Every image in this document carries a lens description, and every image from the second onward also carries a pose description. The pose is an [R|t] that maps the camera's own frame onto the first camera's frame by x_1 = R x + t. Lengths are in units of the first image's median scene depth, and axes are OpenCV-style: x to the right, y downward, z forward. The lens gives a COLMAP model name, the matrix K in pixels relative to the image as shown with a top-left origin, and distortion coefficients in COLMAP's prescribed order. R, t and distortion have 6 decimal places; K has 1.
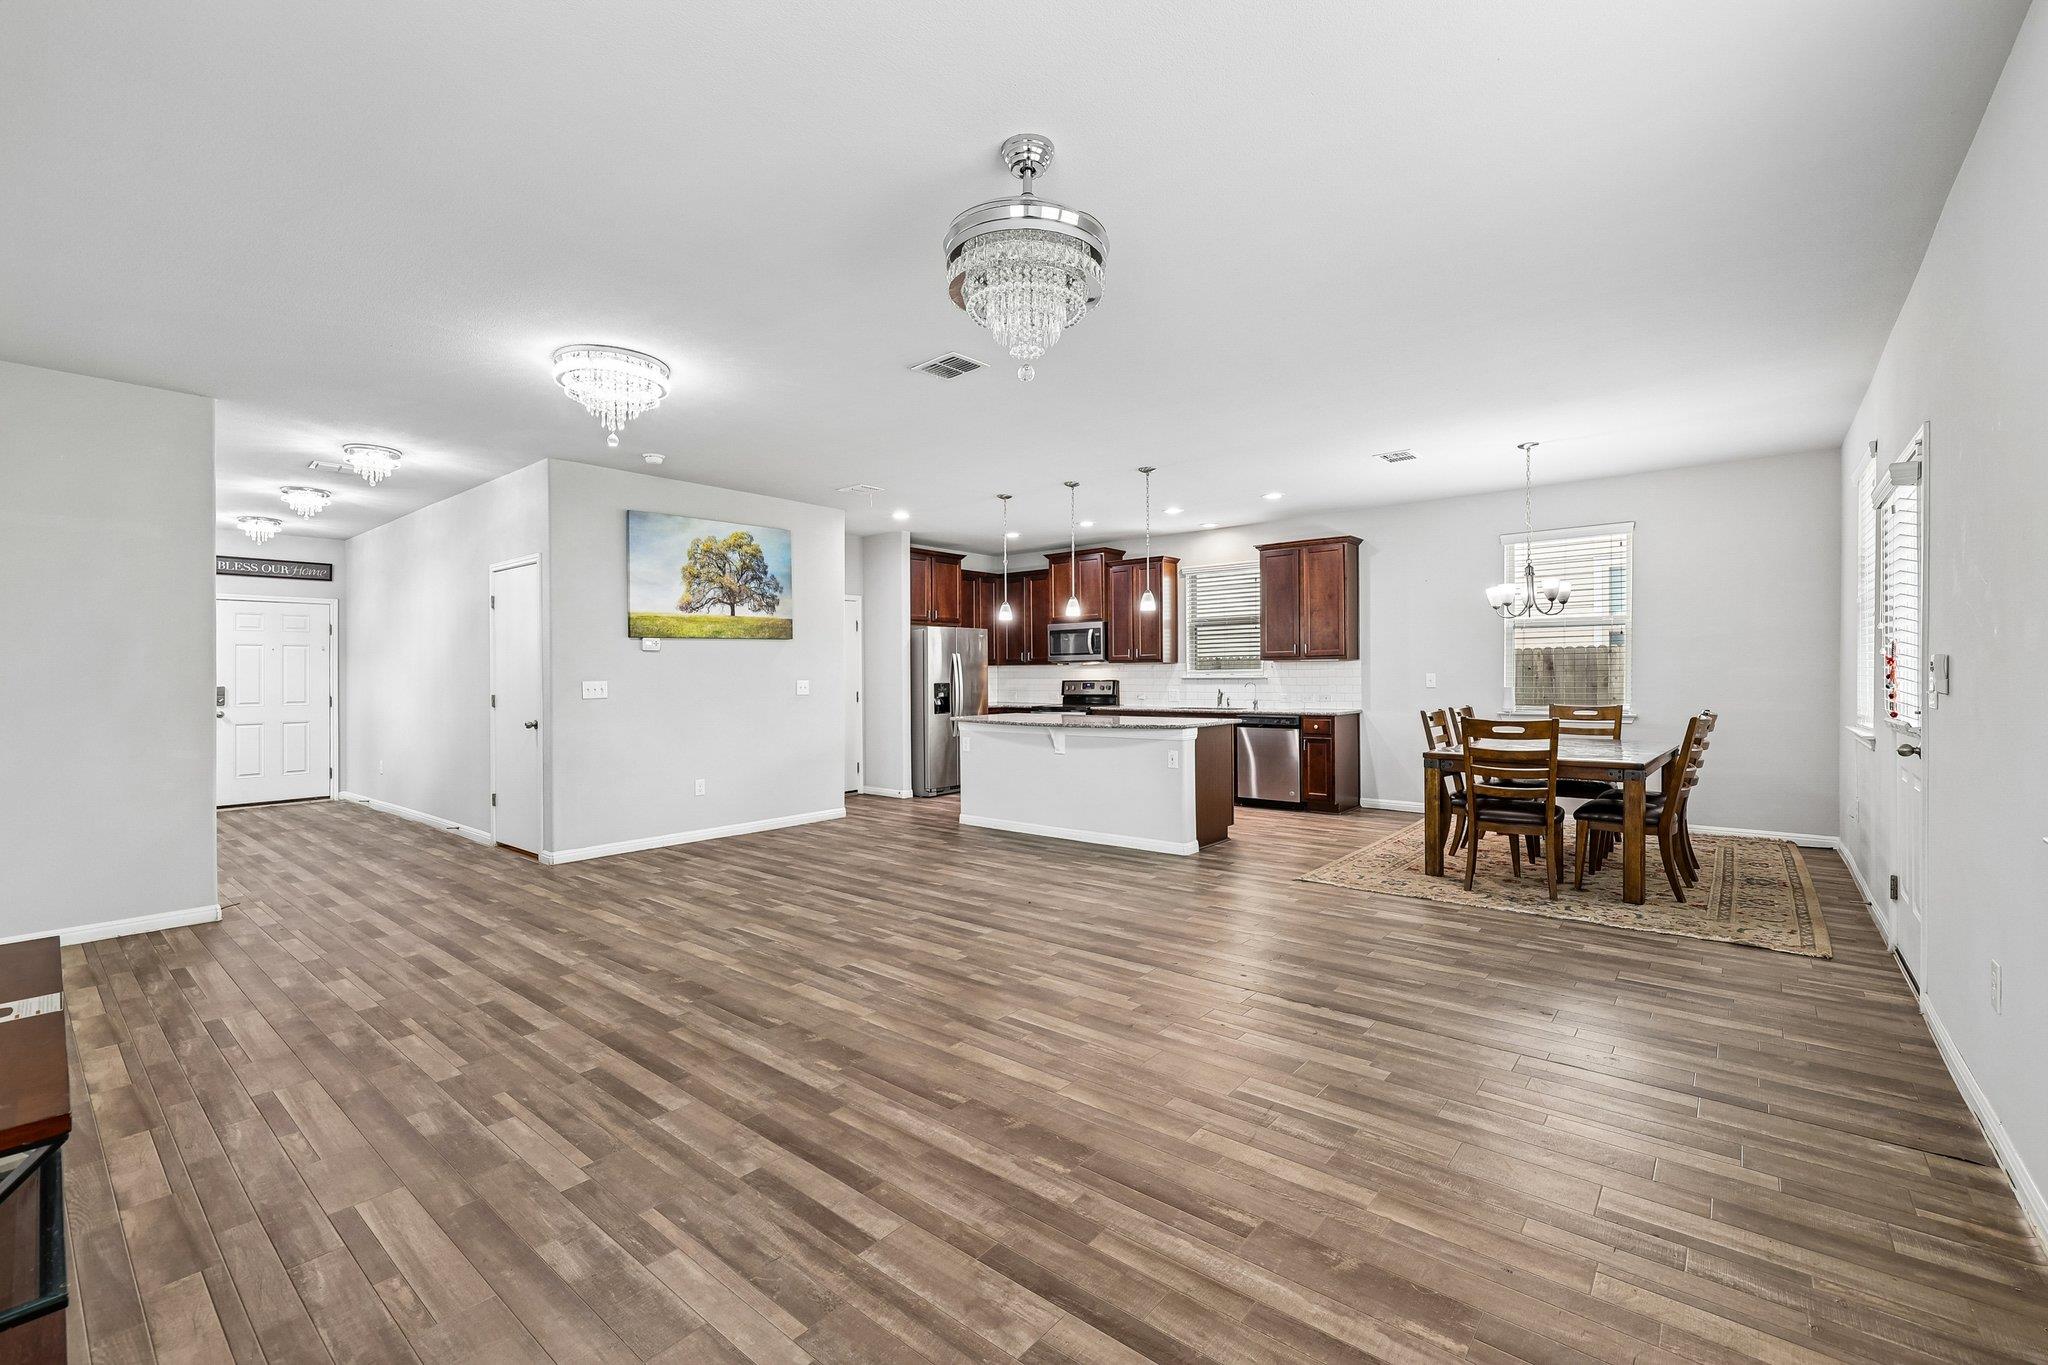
lens RADIAL K [[863.1, 0, 1027.3], [0, 863.1, 689.7], [0, 0, 1]] dist [-0.000101, 0.000189]
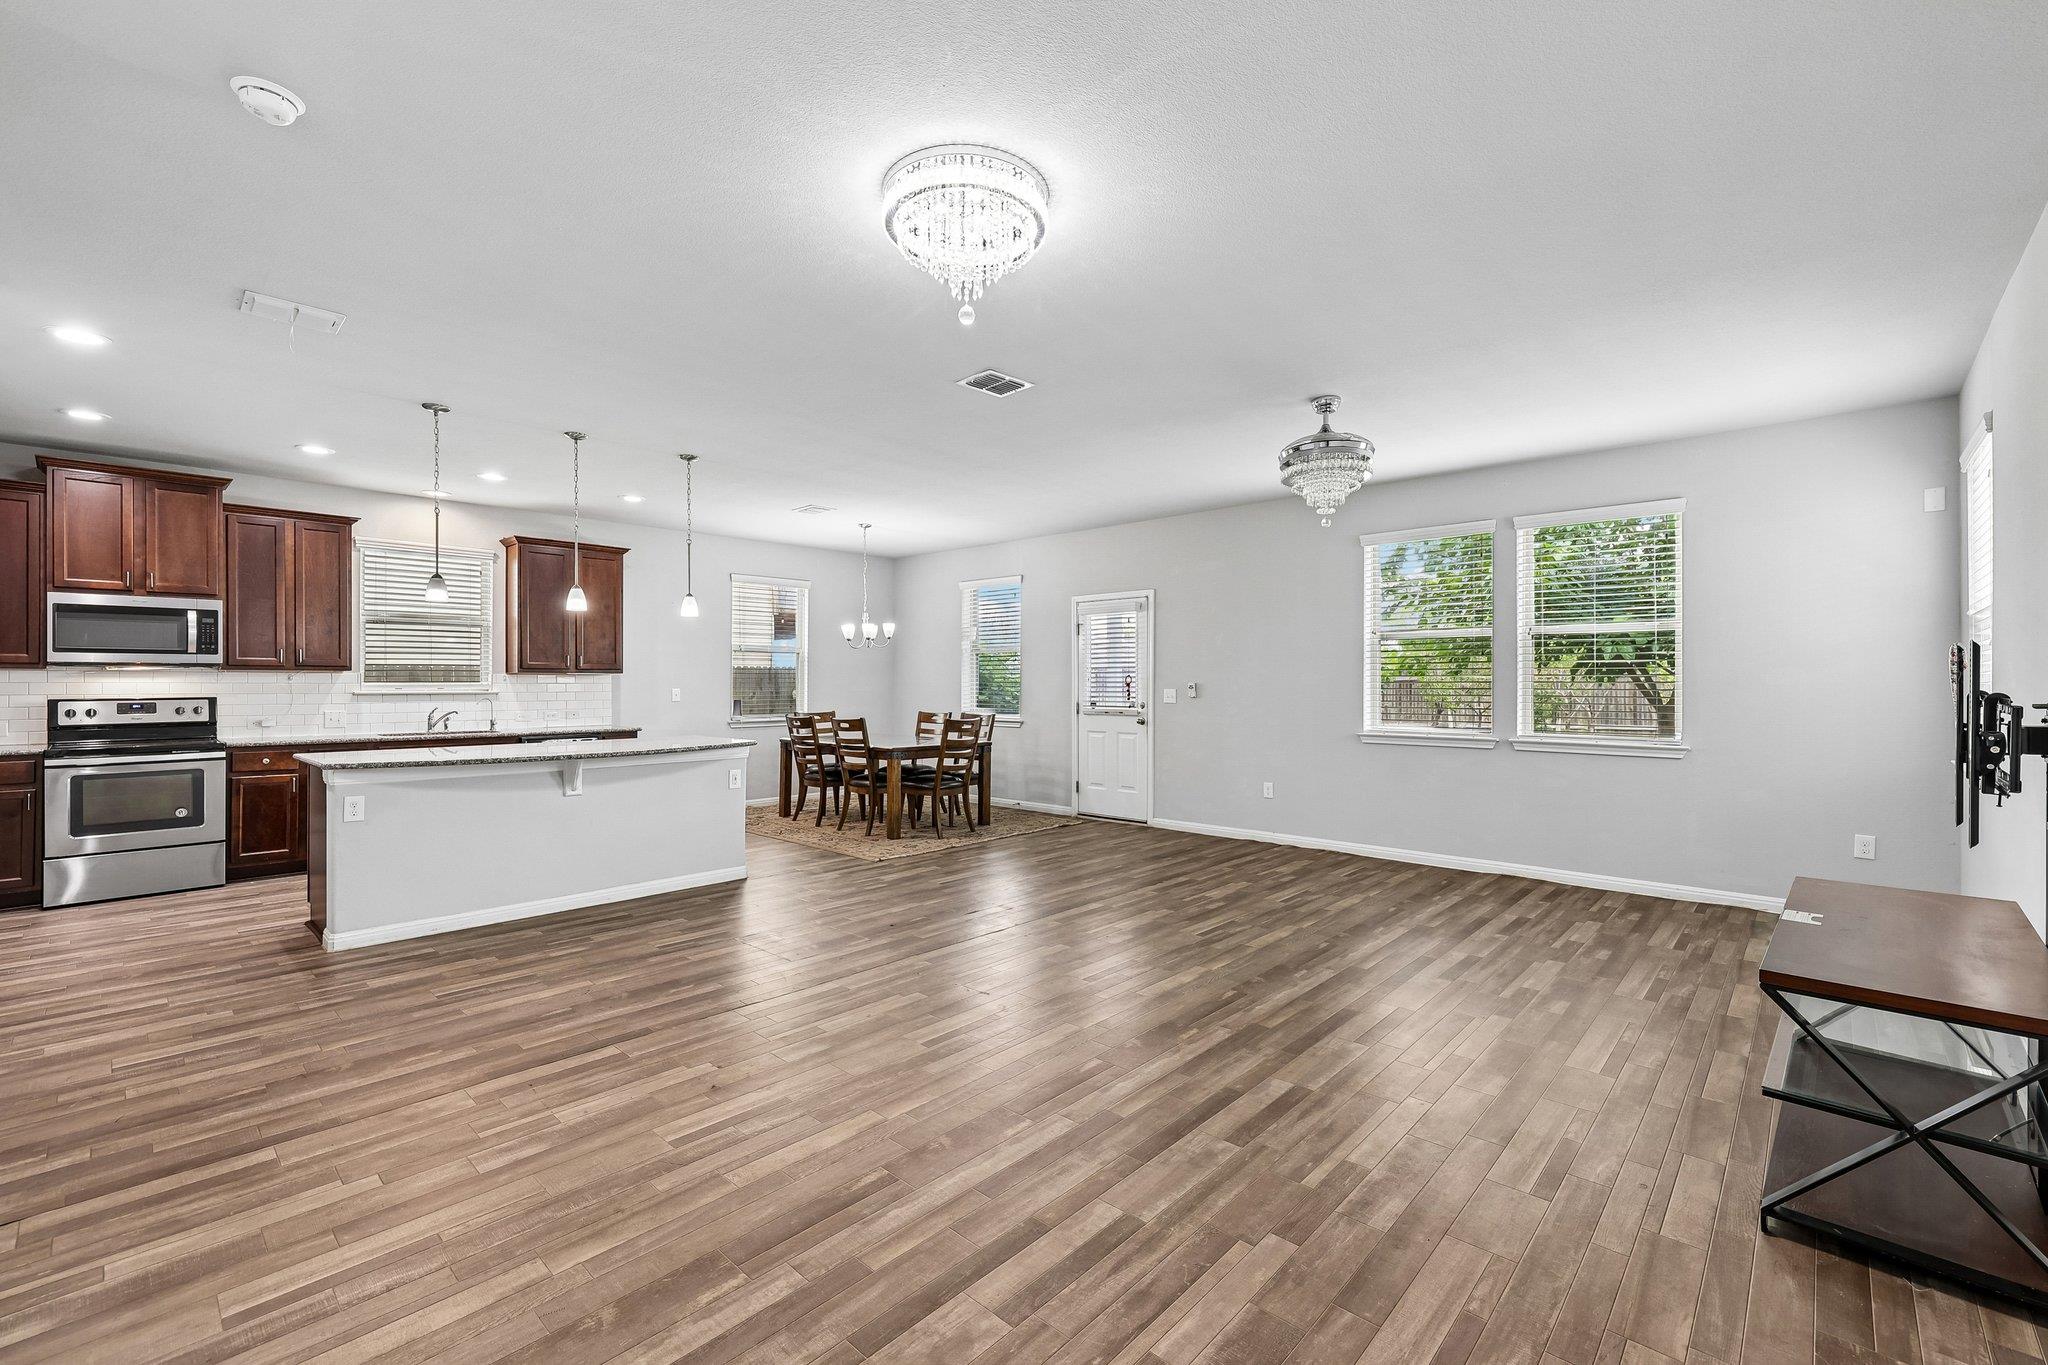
lens RADIAL K [[863.1, 0, 1035.1], [0, 863.1, 678.0], [0, 0, 1]] dist [-0.000101, 0.000189]
pose [[0.047181, 0.016224, 0.998755, -0.650888], [0.014989, 0.999744, -0.016948, -0.007634], [-0.998774, 0.015770, 0.046926, 0.537191]]
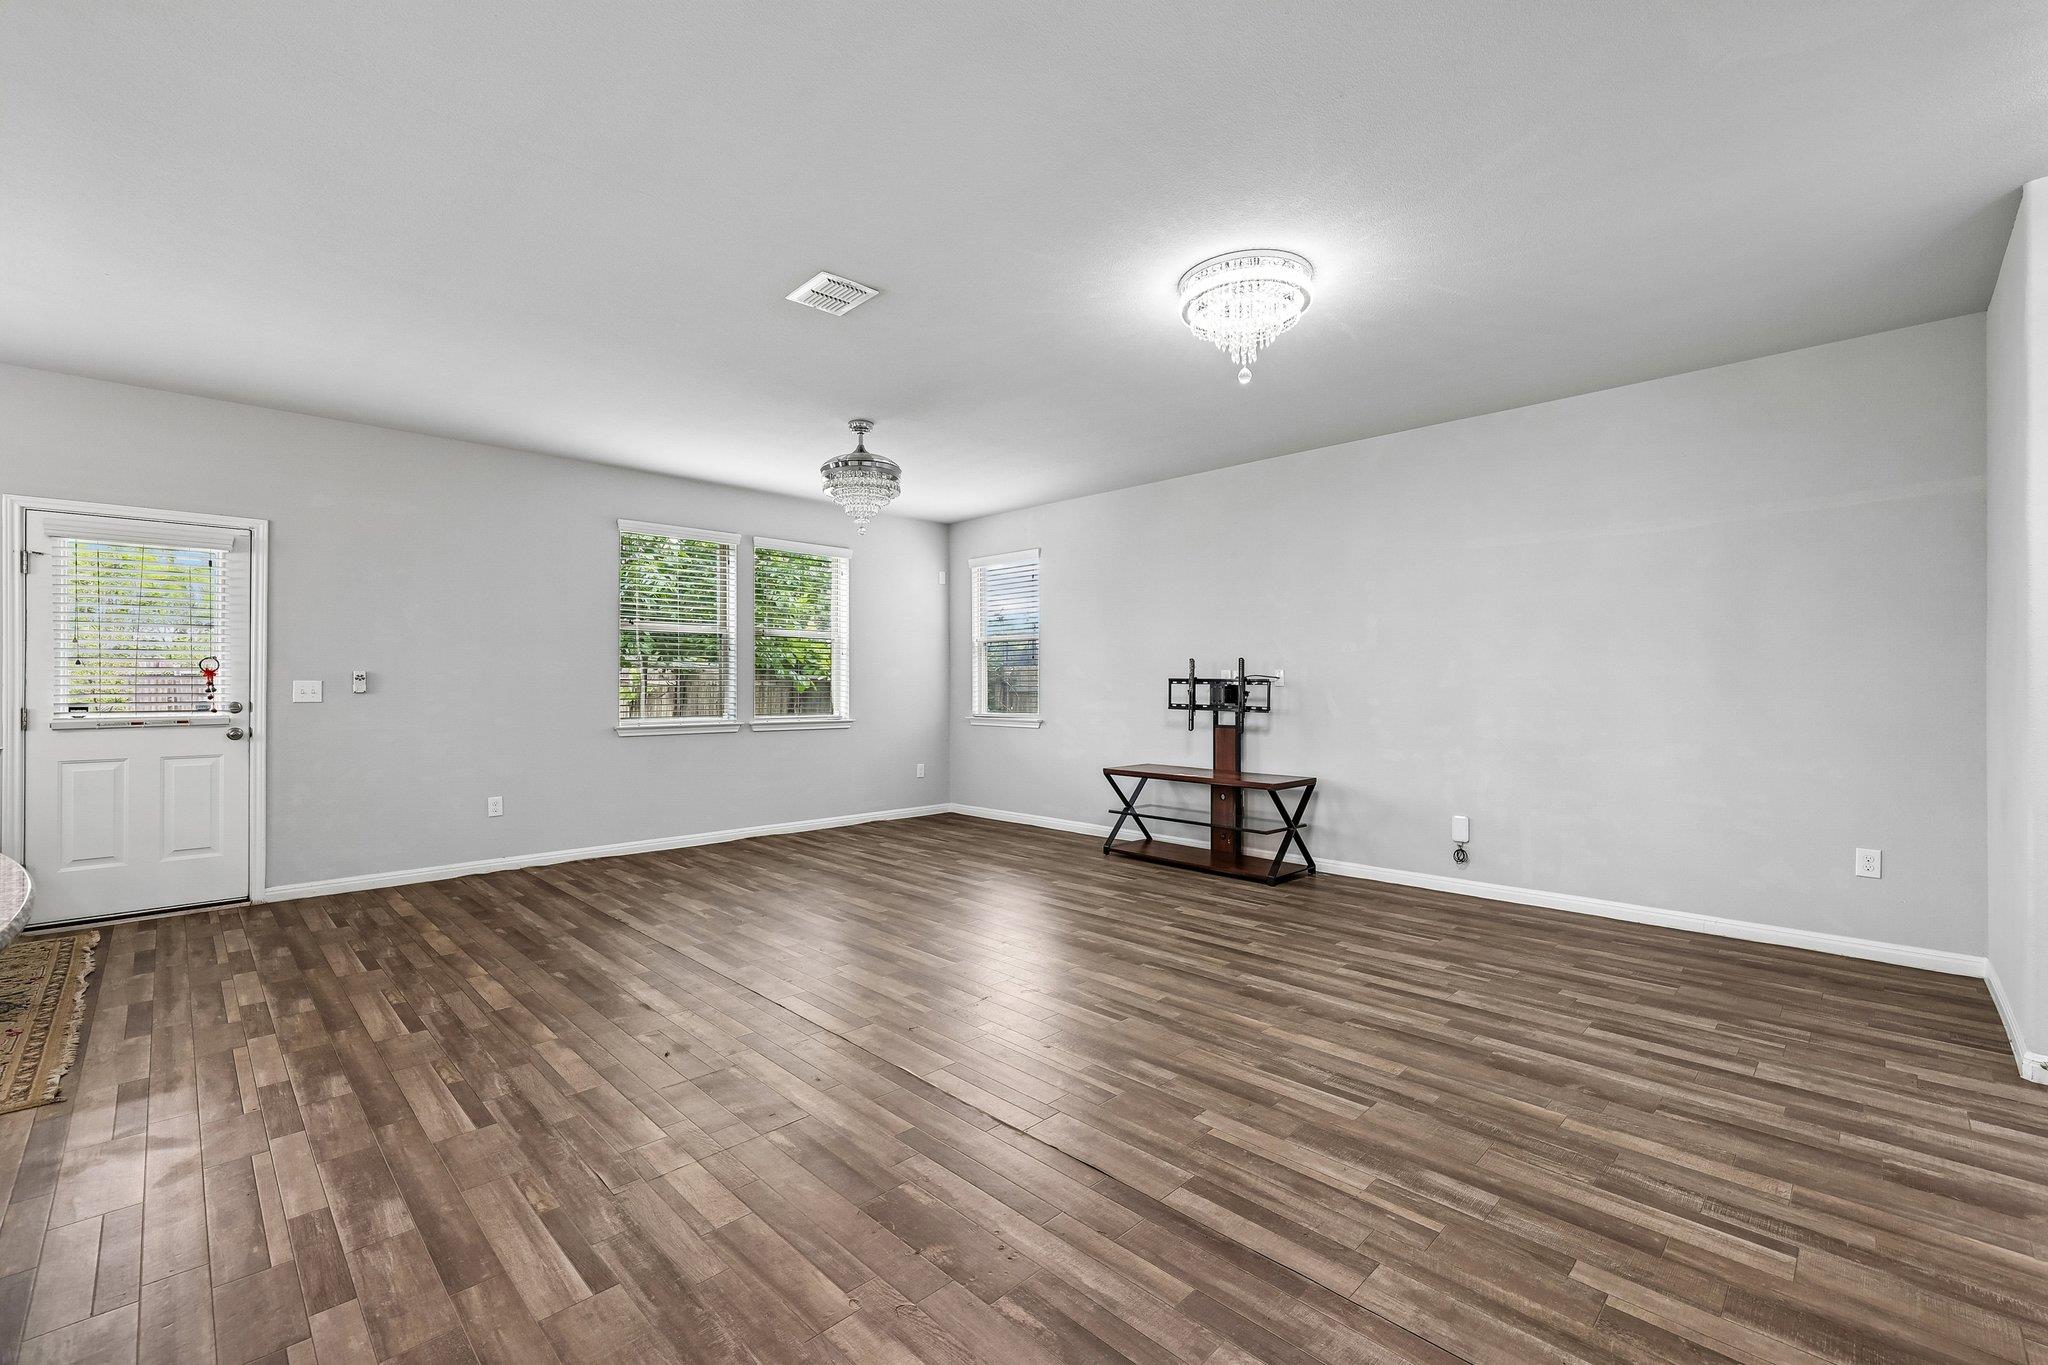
lens RADIAL K [[863.1, 0, 1026.8], [0, 863.1, 674.5], [0, 0, 1]] dist [-0.000101, 0.000189]
pose [[-0.995632, 0.011298, 0.092677, -0.206205], [0.011560, 0.999931, 0.002296, -0.009000], [-0.092644, 0.003357, -0.995694, 1.064904]]
